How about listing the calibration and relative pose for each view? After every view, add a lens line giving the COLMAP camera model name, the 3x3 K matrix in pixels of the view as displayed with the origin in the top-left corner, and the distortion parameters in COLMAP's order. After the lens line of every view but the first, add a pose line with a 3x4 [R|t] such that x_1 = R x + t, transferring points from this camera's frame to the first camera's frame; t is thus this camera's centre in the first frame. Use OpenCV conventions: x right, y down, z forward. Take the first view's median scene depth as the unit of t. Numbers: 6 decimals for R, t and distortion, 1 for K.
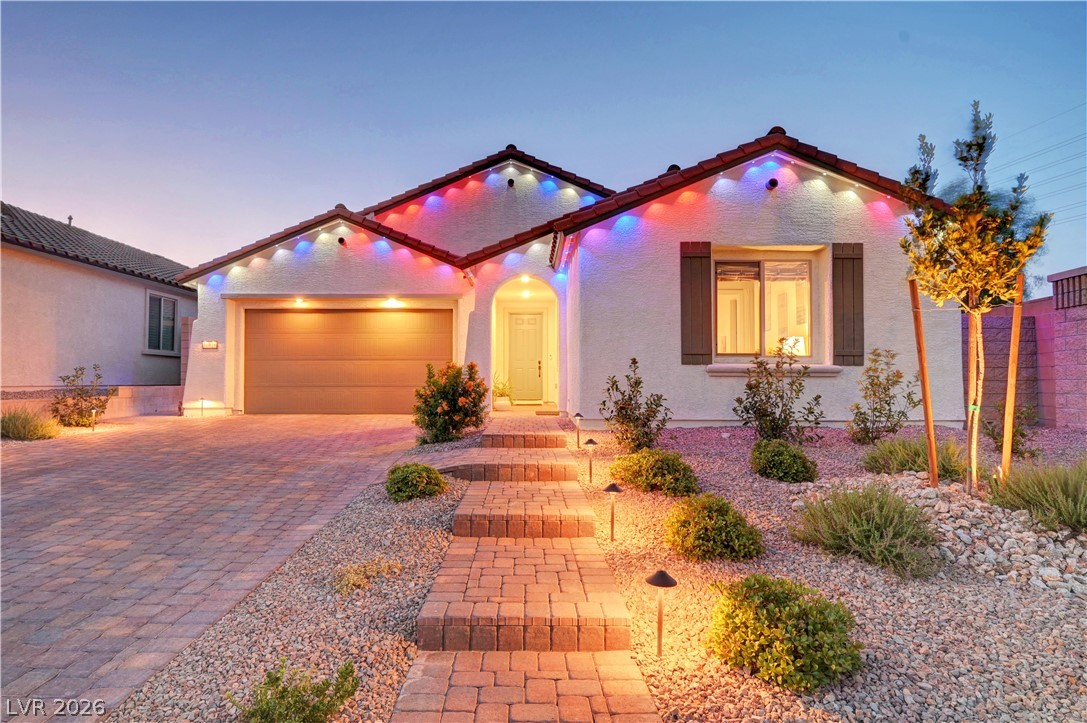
lens RADIAL K [[563.5, 0, 526.8], [0, 563.5, 373.7], [0, 0, 1]] dist [-0.002920, -0.000171]
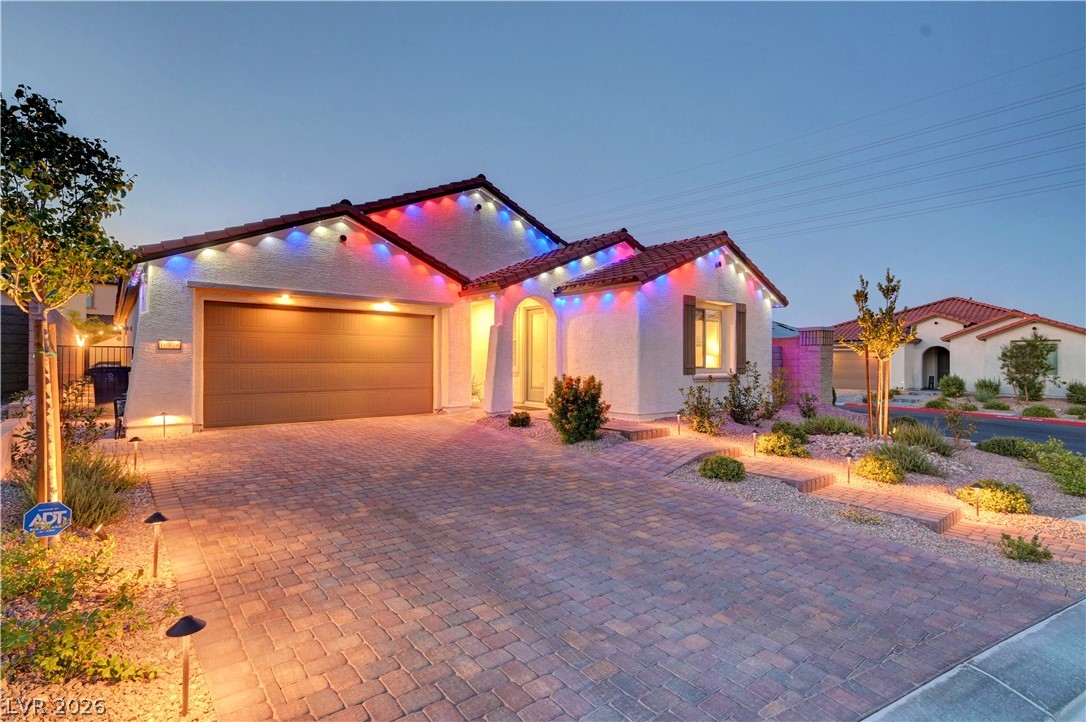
lens RADIAL K [[521.5, 0, 543.0], [0, 521.5, 361.0], [0, 0, 1]] dist [0.001728, -0.000152]
pose [[0.767204, 0.003350, 0.641394, -0.927875], [-0.014497, 0.999821, 0.012119, -0.065465], [-0.641239, -0.018596, 0.767116, 0.155393]]
